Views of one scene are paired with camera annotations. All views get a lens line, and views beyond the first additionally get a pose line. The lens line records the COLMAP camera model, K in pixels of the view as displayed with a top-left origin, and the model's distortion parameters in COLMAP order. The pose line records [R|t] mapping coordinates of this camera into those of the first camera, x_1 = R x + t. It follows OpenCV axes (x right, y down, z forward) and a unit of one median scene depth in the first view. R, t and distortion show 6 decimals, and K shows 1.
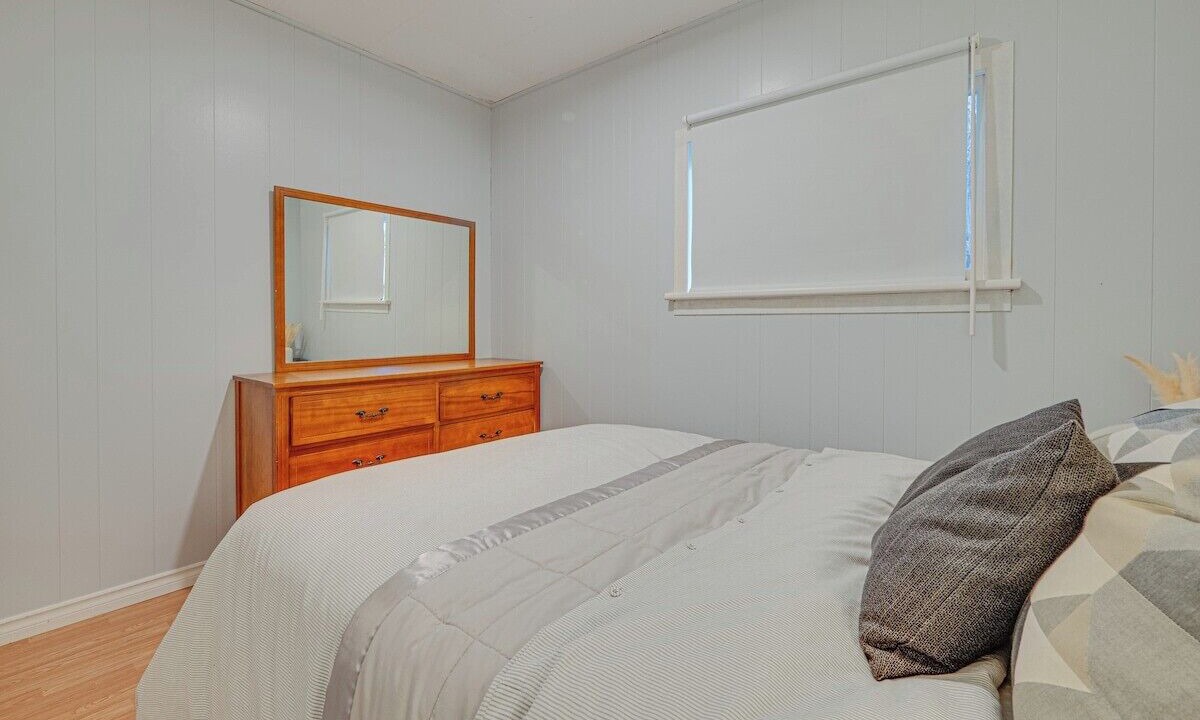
lens RADIAL K [[529.2, 0, 594.0], [0, 529.2, 348.6], [0, 0, 1]] dist [-0.003446, -0.000031]
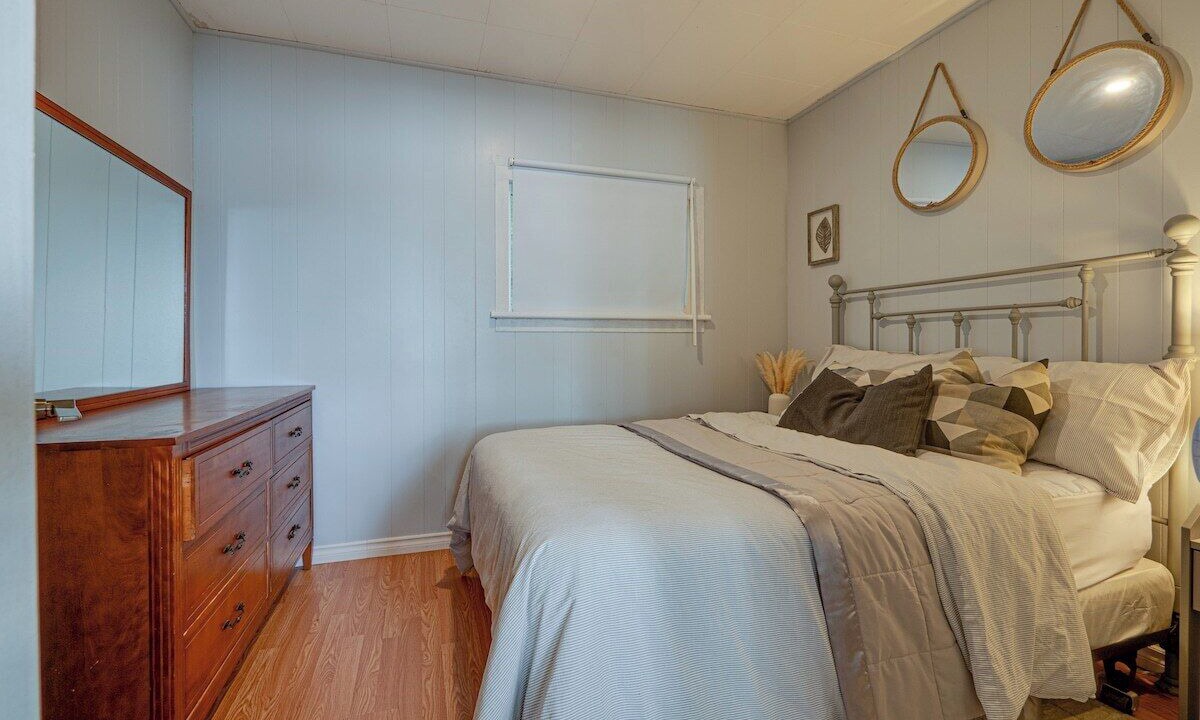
lens RADIAL K [[528.6, 0, 600.0], [0, 528.6, 360.0], [0, 0, 1]] dist [-0.001044, 0.000125]
pose [[0.523929, -0.020198, 0.851522, -0.874039], [0.044907, 0.998983, -0.003935, 0.013519], [-0.850577, 0.040301, 0.524304, 0.312748]]
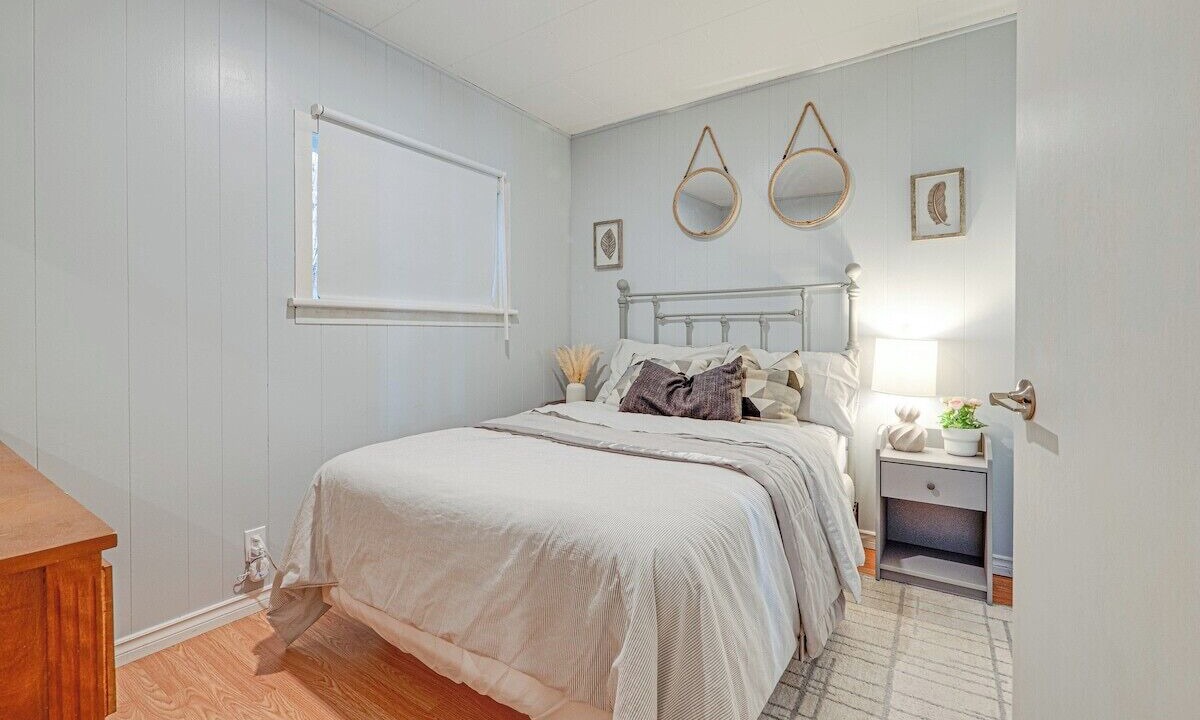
lens RADIAL K [[529.2, 0, 594.0], [0, 529.2, 348.6], [0, 0, 1]] dist [-0.003446, -0.000031]
pose [[-0.124911, -0.024187, 0.991873, -0.983964], [0.051814, 0.998180, 0.030866, -0.033229], [-0.990814, 0.055249, -0.123430, 0.842741]]
